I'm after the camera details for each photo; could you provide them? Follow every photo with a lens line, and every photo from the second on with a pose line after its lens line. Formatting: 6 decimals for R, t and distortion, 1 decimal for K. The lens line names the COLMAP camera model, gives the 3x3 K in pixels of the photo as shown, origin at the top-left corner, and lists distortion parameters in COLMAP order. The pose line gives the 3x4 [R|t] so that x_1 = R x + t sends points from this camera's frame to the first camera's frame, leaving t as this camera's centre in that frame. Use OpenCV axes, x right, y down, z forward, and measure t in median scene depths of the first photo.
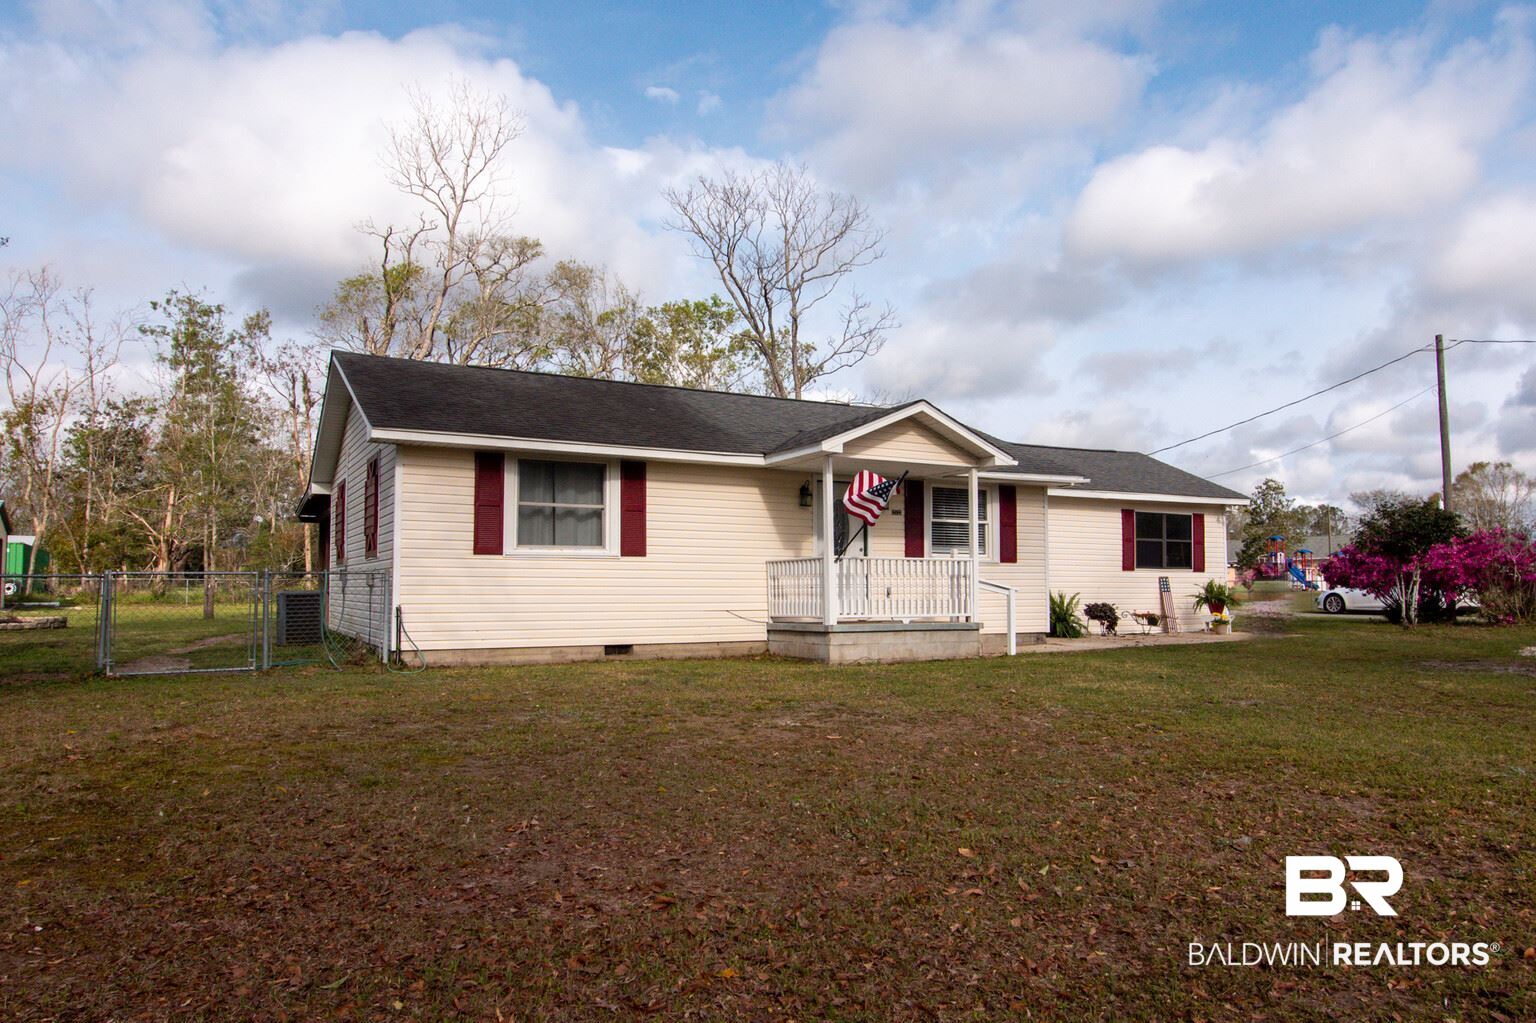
lens RADIAL K [[1024.1, 0, 768.0], [0, 1024.1, 511.5], [0, 0, 1]] dist [-0.023348, -0.000098]
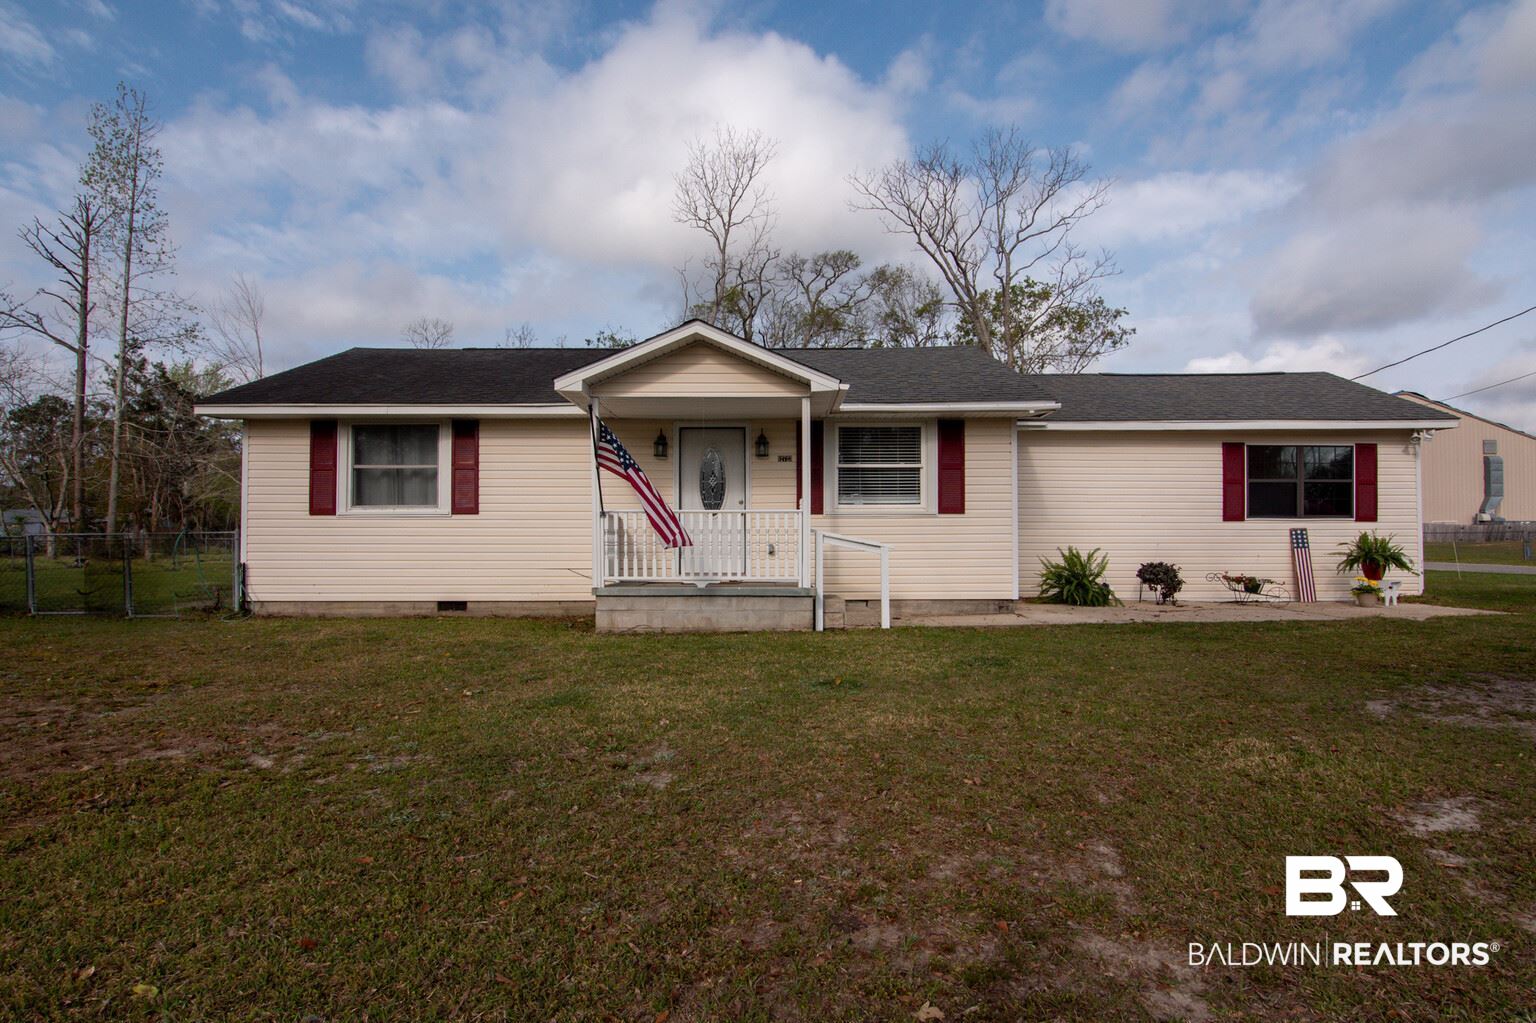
lens RADIAL K [[798.5, 0, 768.0], [0, 798.5, 511.5], [0, 0, 1]] dist [-0.020604, 0.000159]
pose [[0.877555, -0.019484, -0.479080, 0.496345], [0.038233, 0.998836, 0.029410, 0.029058], [0.477949, -0.044126, 0.877278, 0.446616]]
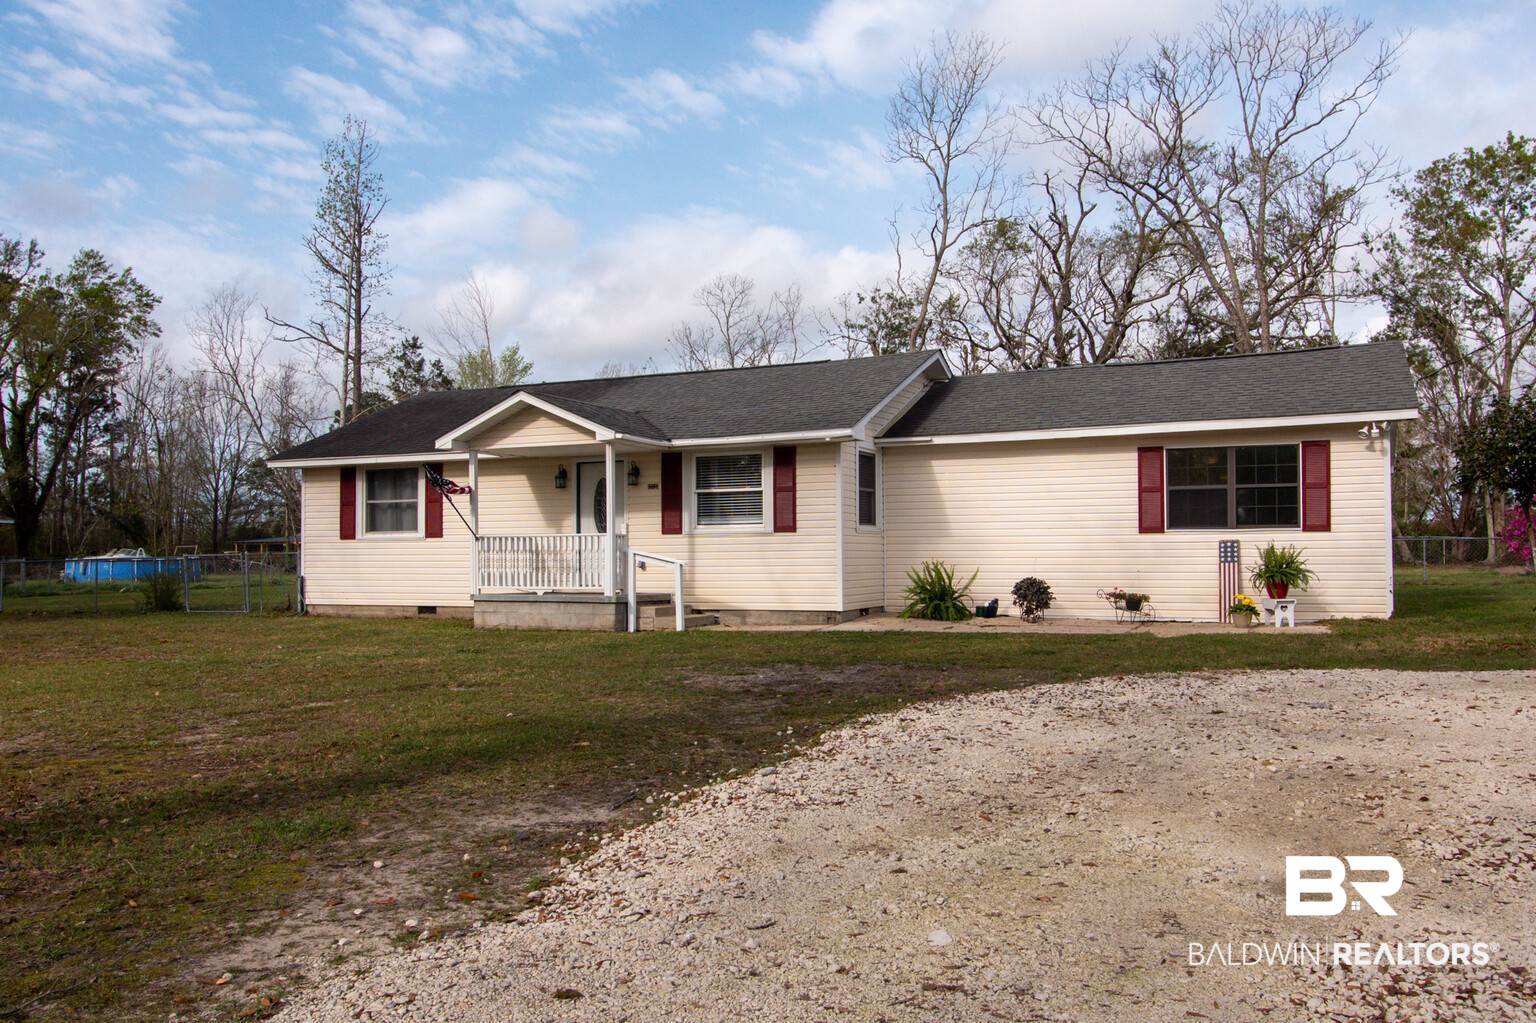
lens RADIAL K [[1162.0, 0, 772.1], [0, 1162.0, 539.0], [0, 0, 1]] dist [-0.029757, -0.004150]
pose [[0.602363, -0.014928, -0.798083, 1.255698], [0.068992, 0.997057, 0.033422, 0.025577], [0.795235, -0.075193, 0.601620, 0.456051]]
